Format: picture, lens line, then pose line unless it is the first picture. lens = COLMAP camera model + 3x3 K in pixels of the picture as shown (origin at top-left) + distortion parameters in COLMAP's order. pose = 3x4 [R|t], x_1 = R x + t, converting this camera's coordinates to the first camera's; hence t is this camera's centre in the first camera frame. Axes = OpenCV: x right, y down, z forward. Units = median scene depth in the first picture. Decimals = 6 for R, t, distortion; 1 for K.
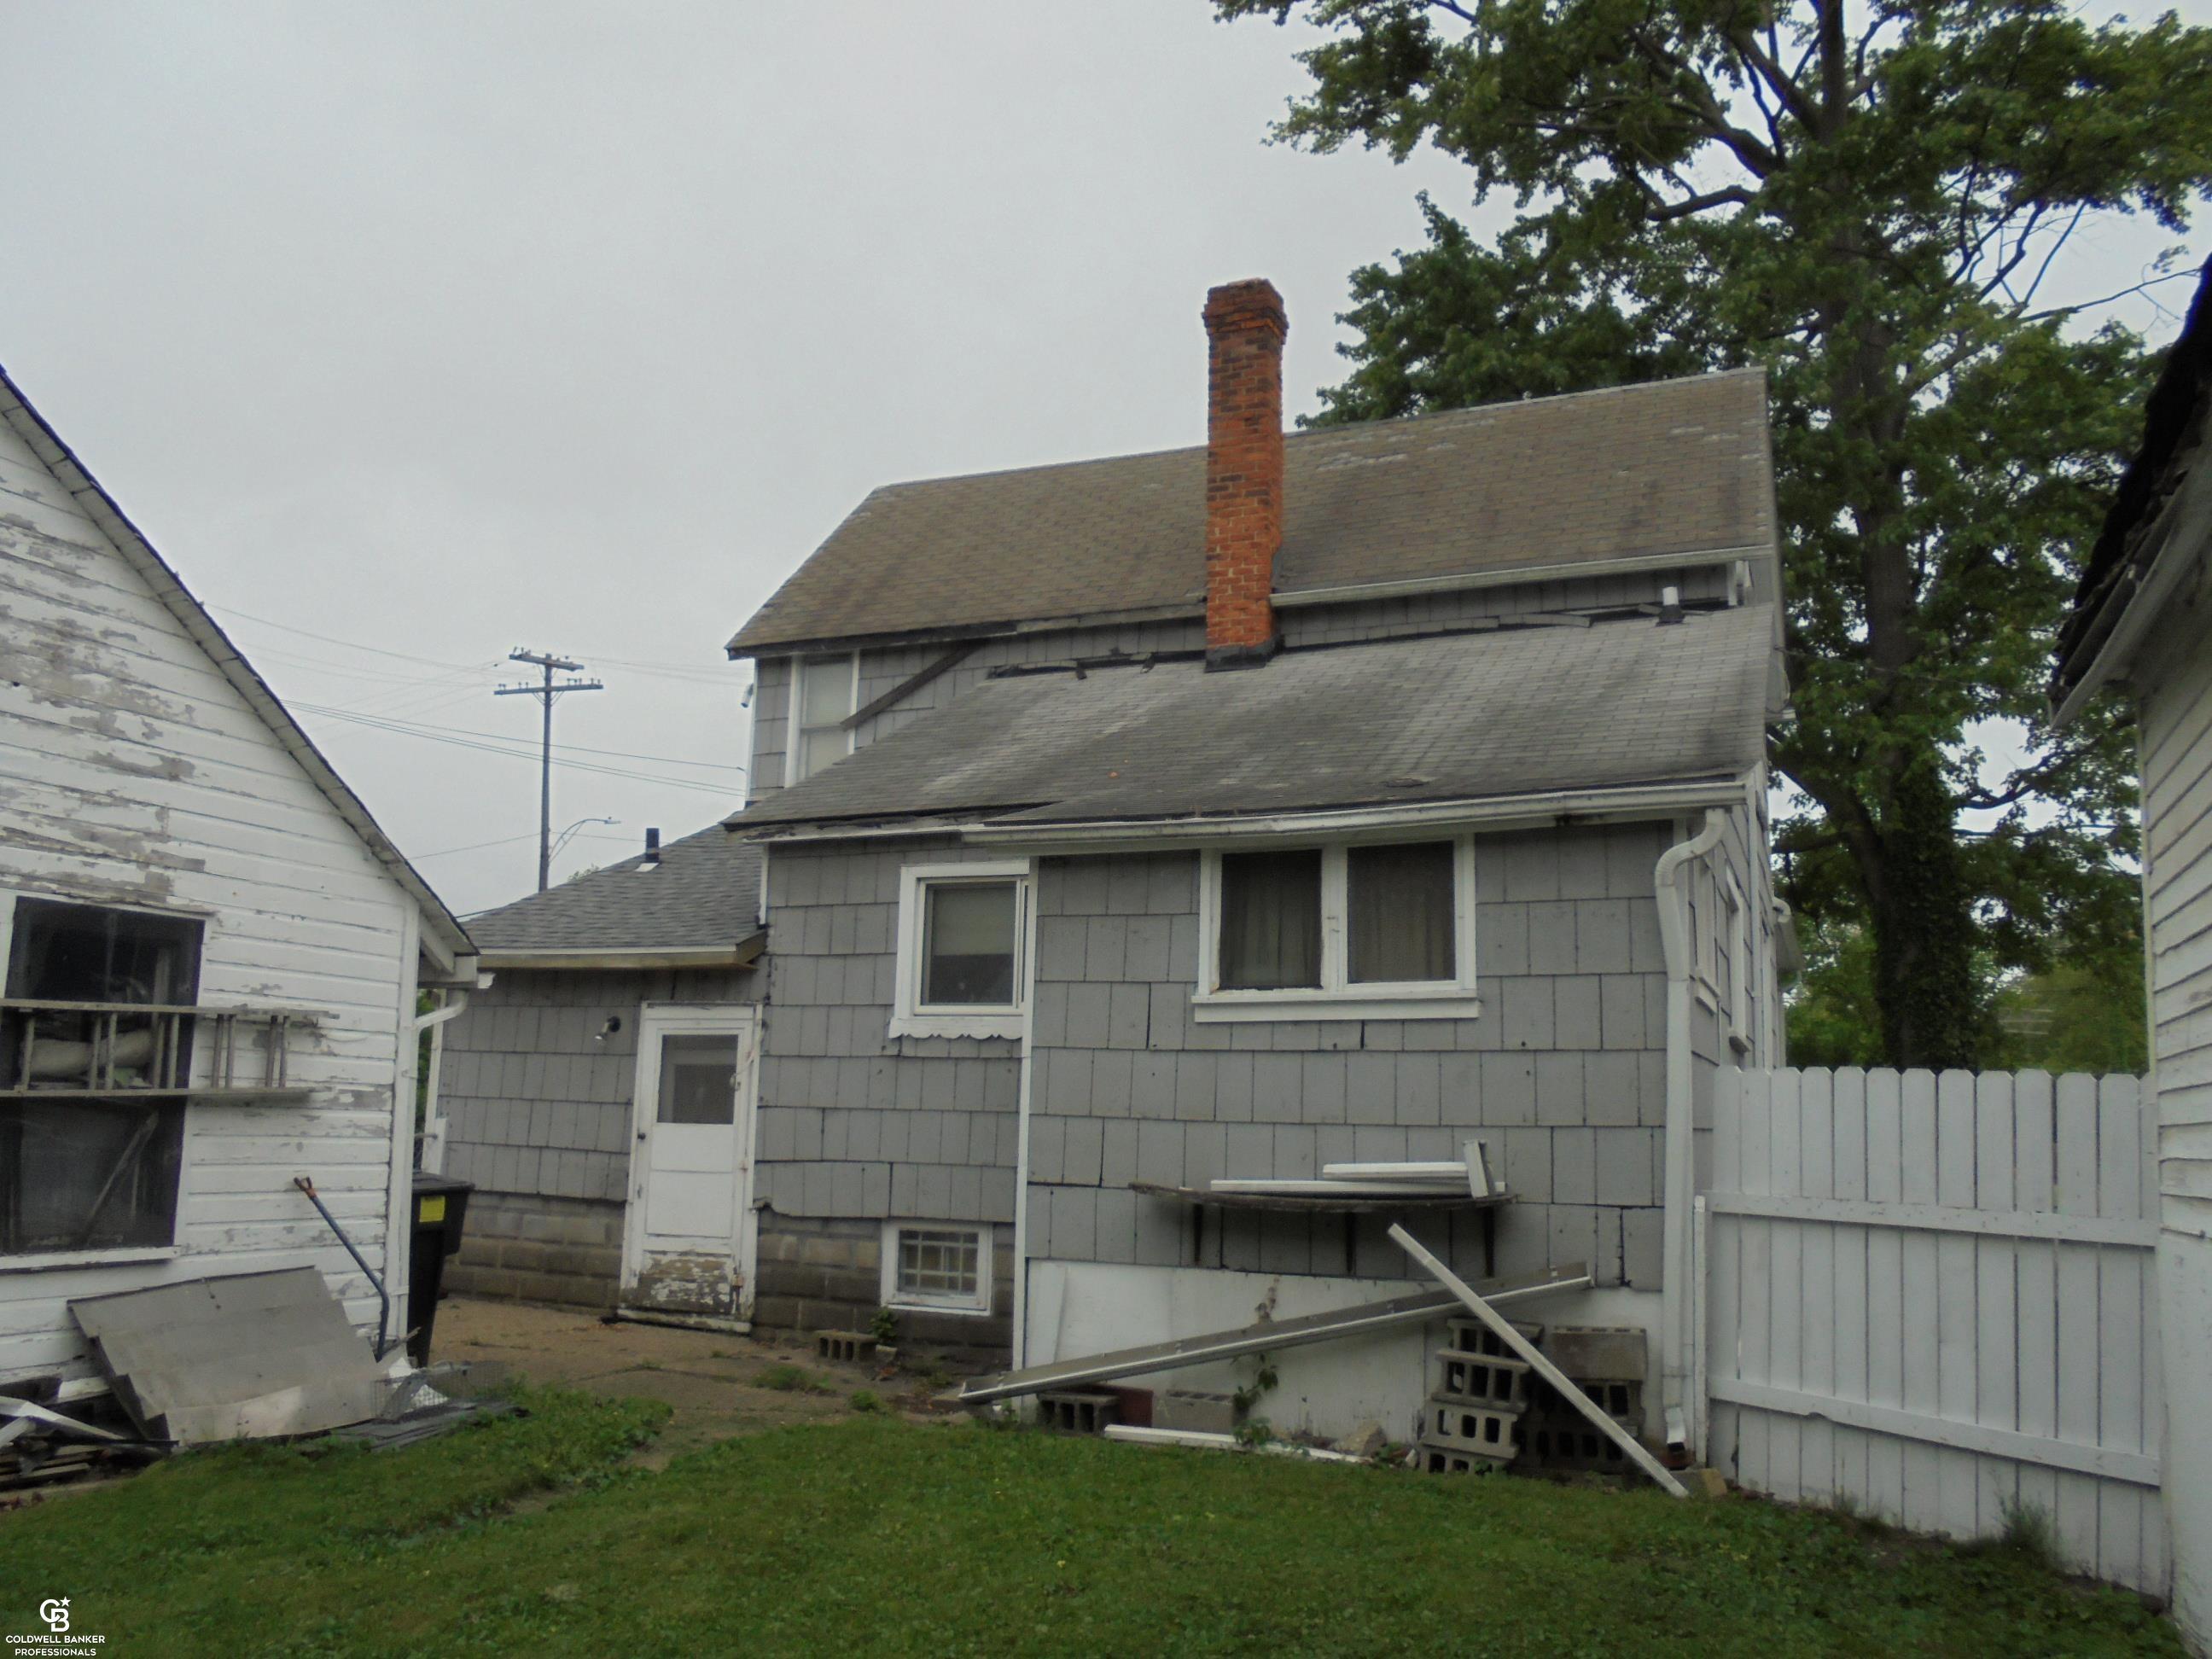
lens RADIAL K [[1720.6, 0, 1107.1], [0, 1720.6, 837.3], [0, 0, 1]] dist [-0.111873, 0.085839]
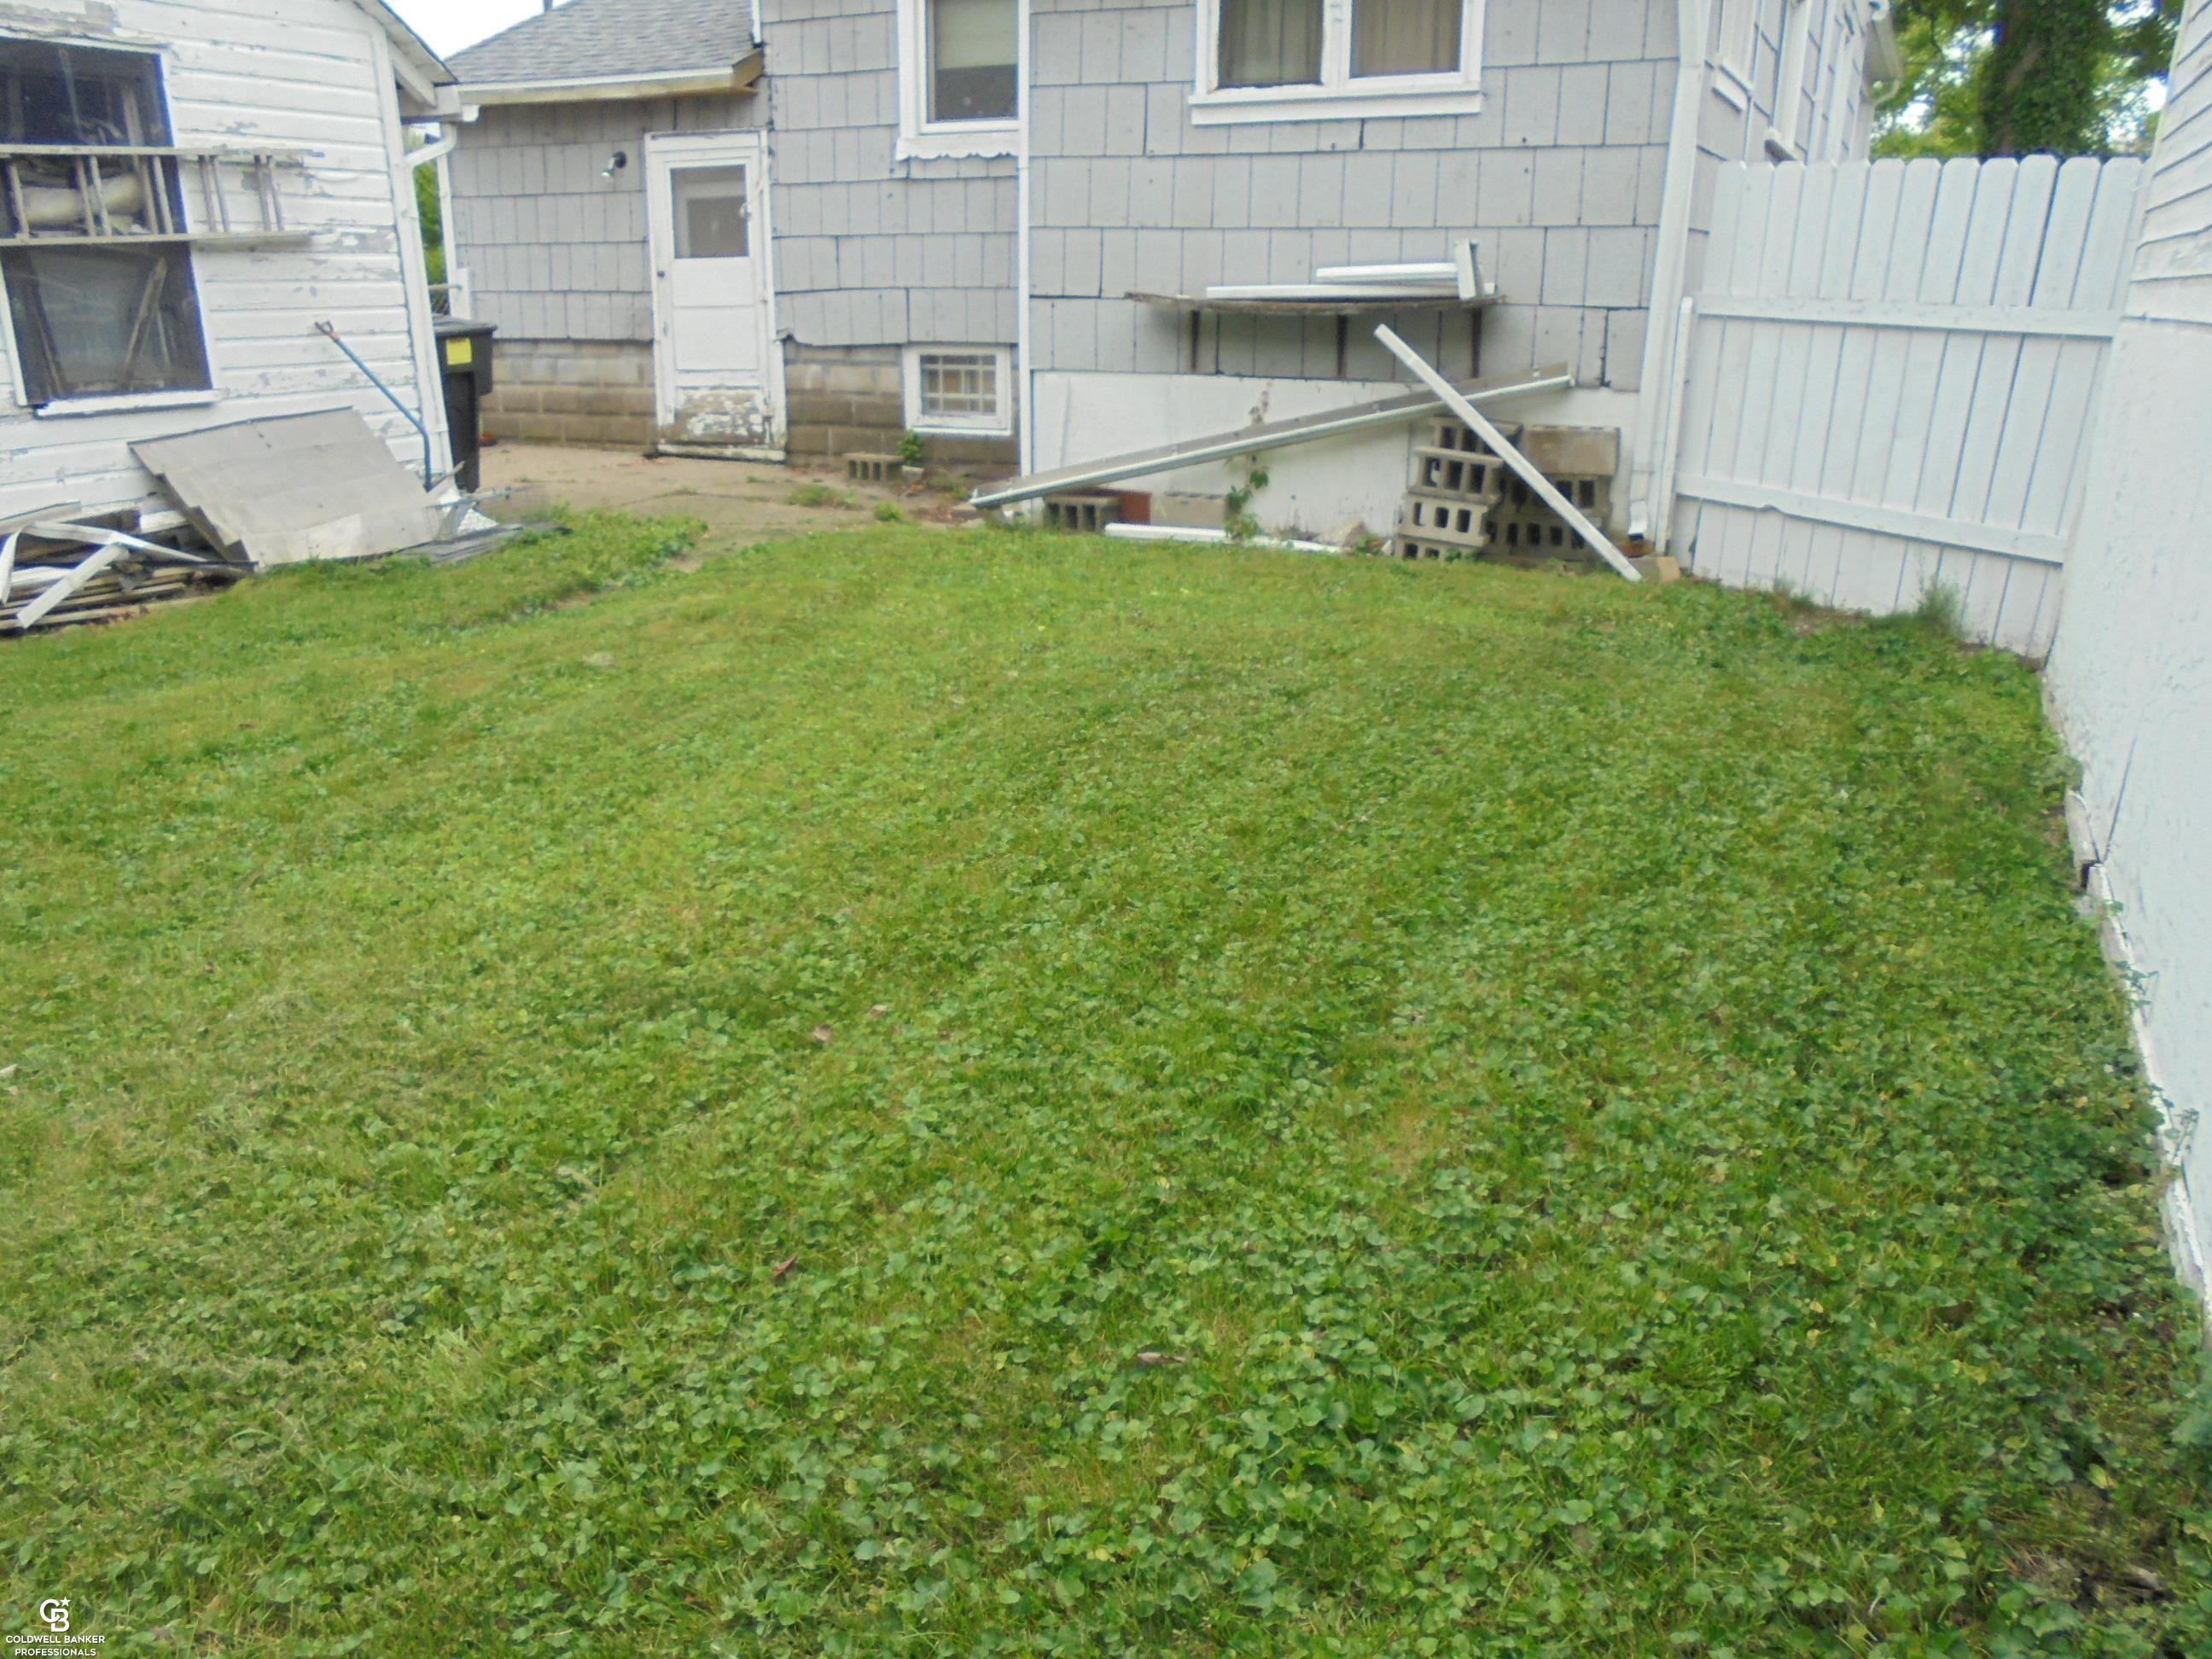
lens RADIAL K [[1720.6, 0, 1107.7], [0, 1720.6, 841.4], [0, 0, 1]] dist [-0.111873, 0.085839]
pose [[0.998972, -0.012313, -0.043621, 0.045734], [0.031372, 0.882434, 0.469388, 0.016790], [0.032713, -0.470274, 0.881914, -0.045182]]
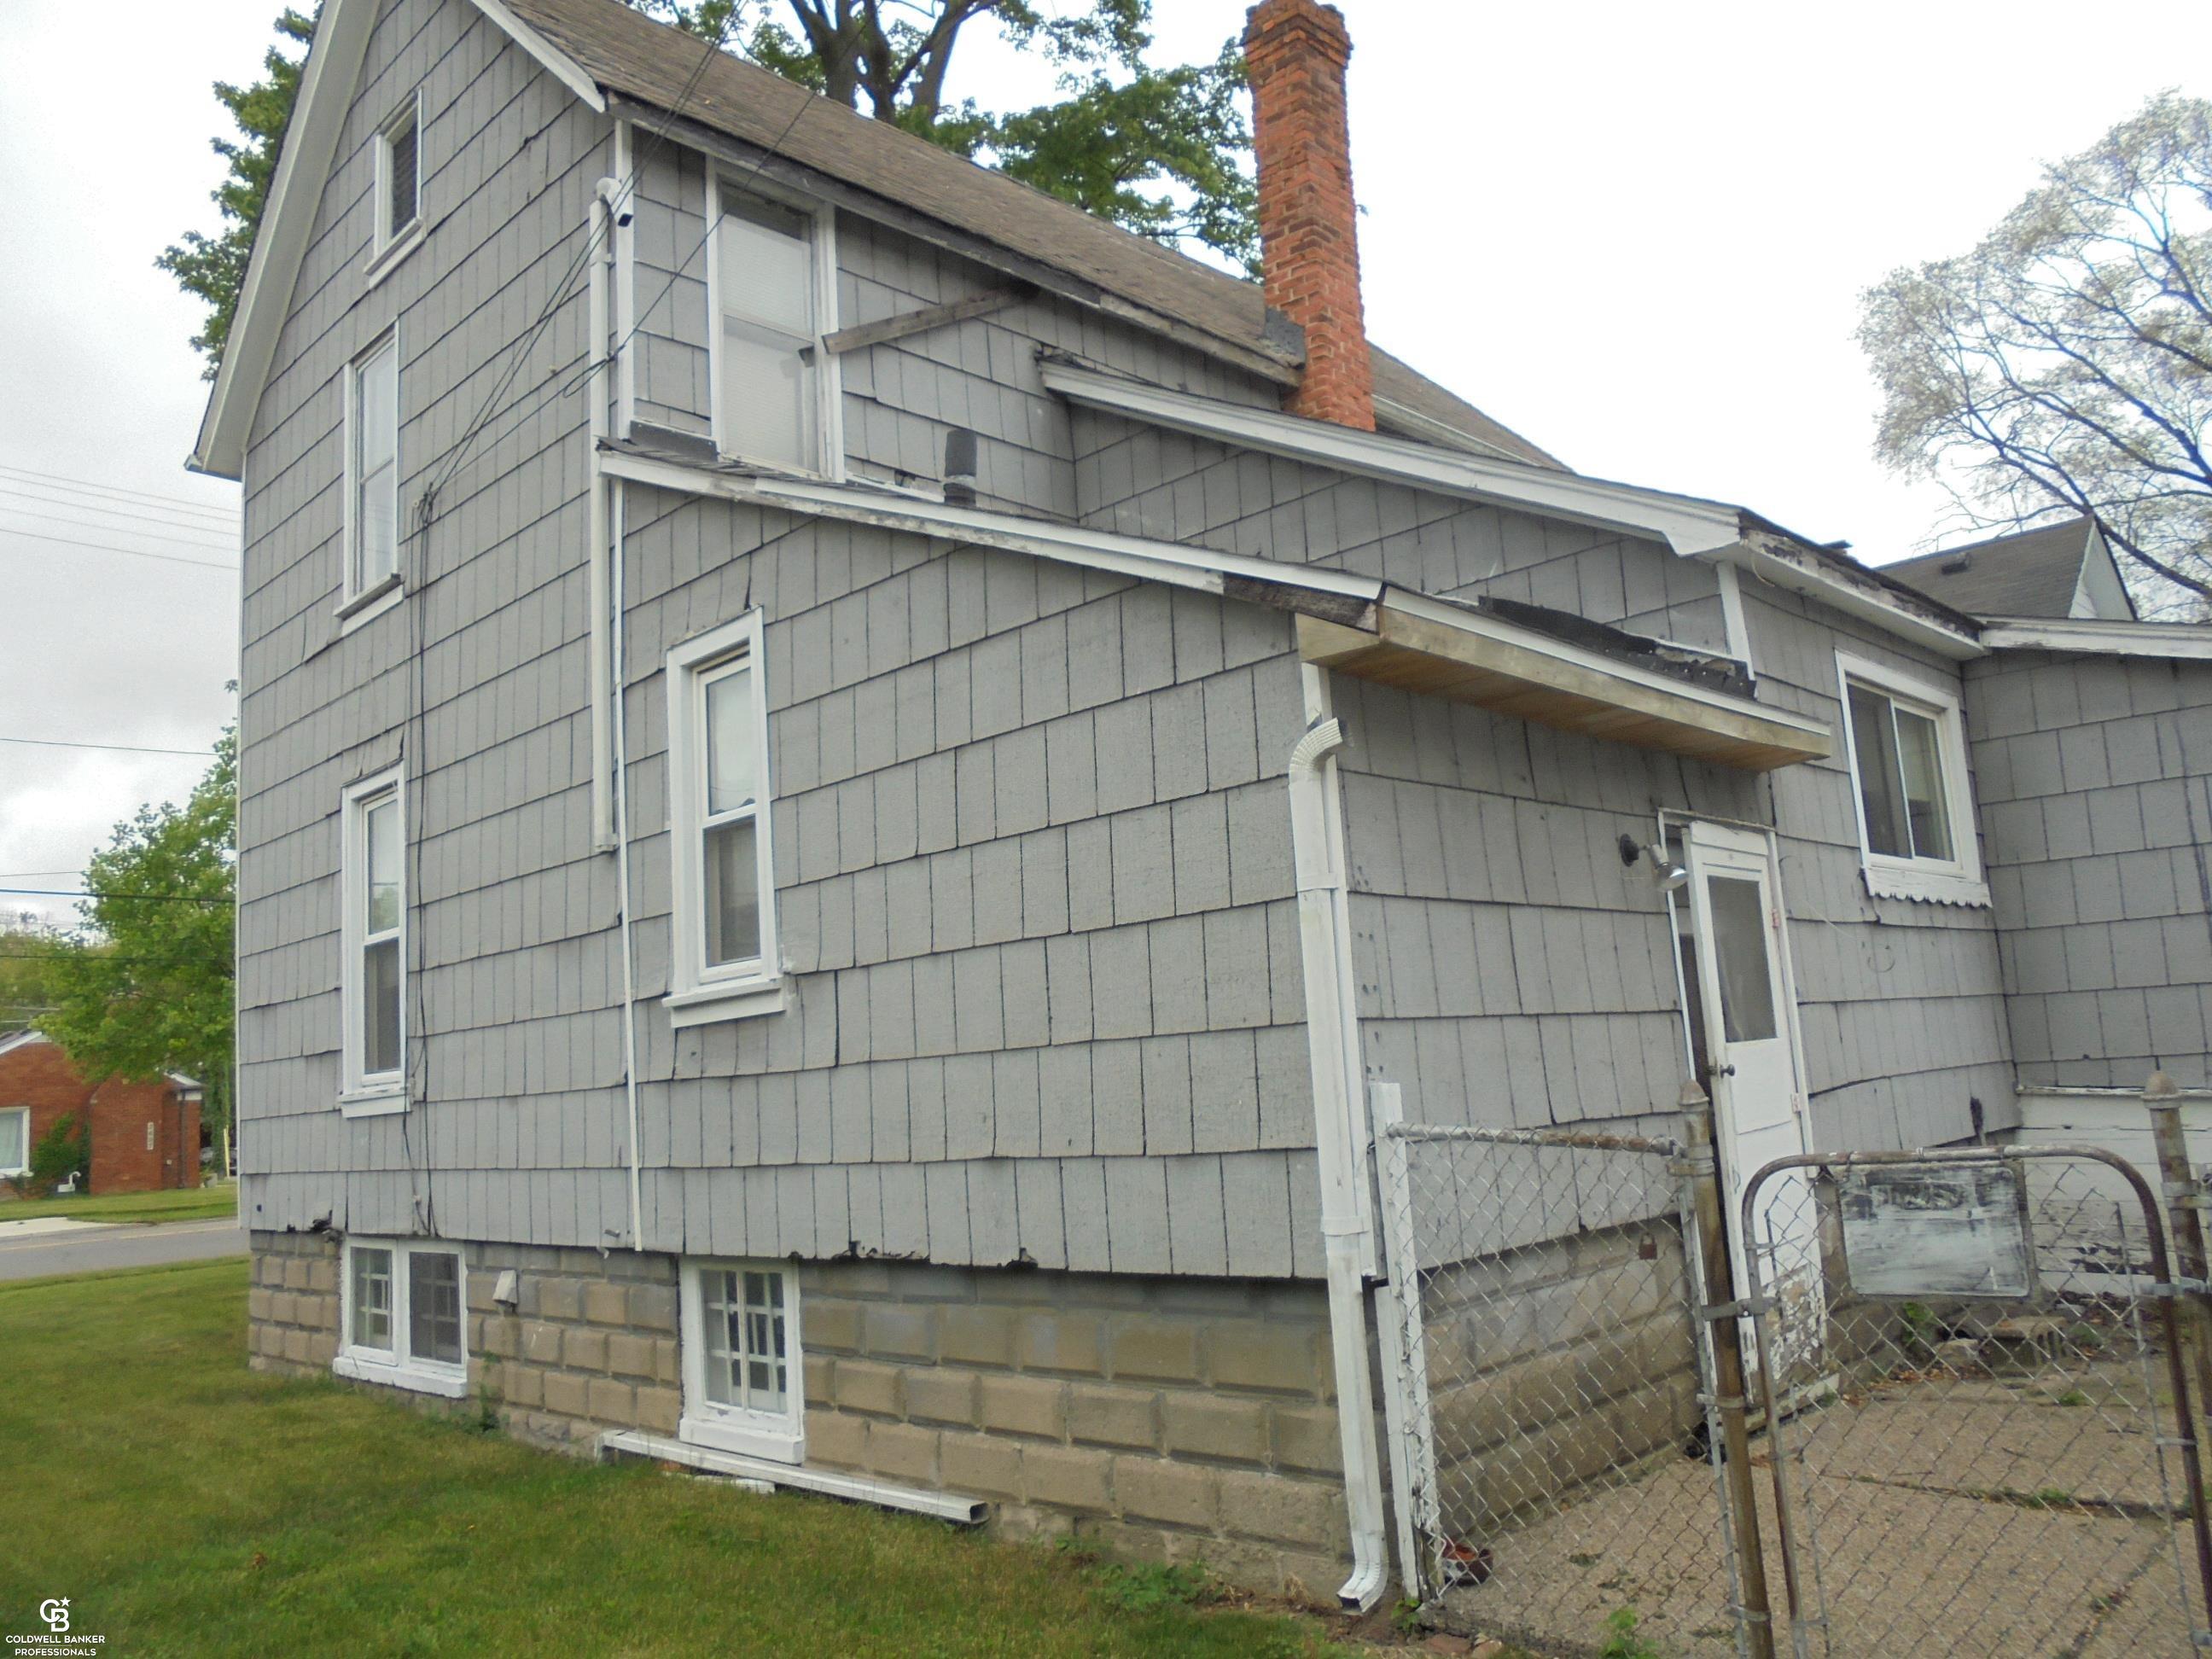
lens RADIAL K [[1720.6, 0, 1120.9], [0, 1720.6, 837.0], [0, 0, 1]] dist [-0.111873, 0.085839]
pose [[0.369934, 0.086217, 0.925049, -1.264244], [-0.076809, 0.995114, -0.062031, 0.235316], [-0.925878, -0.048105, 0.374749, 1.530136]]
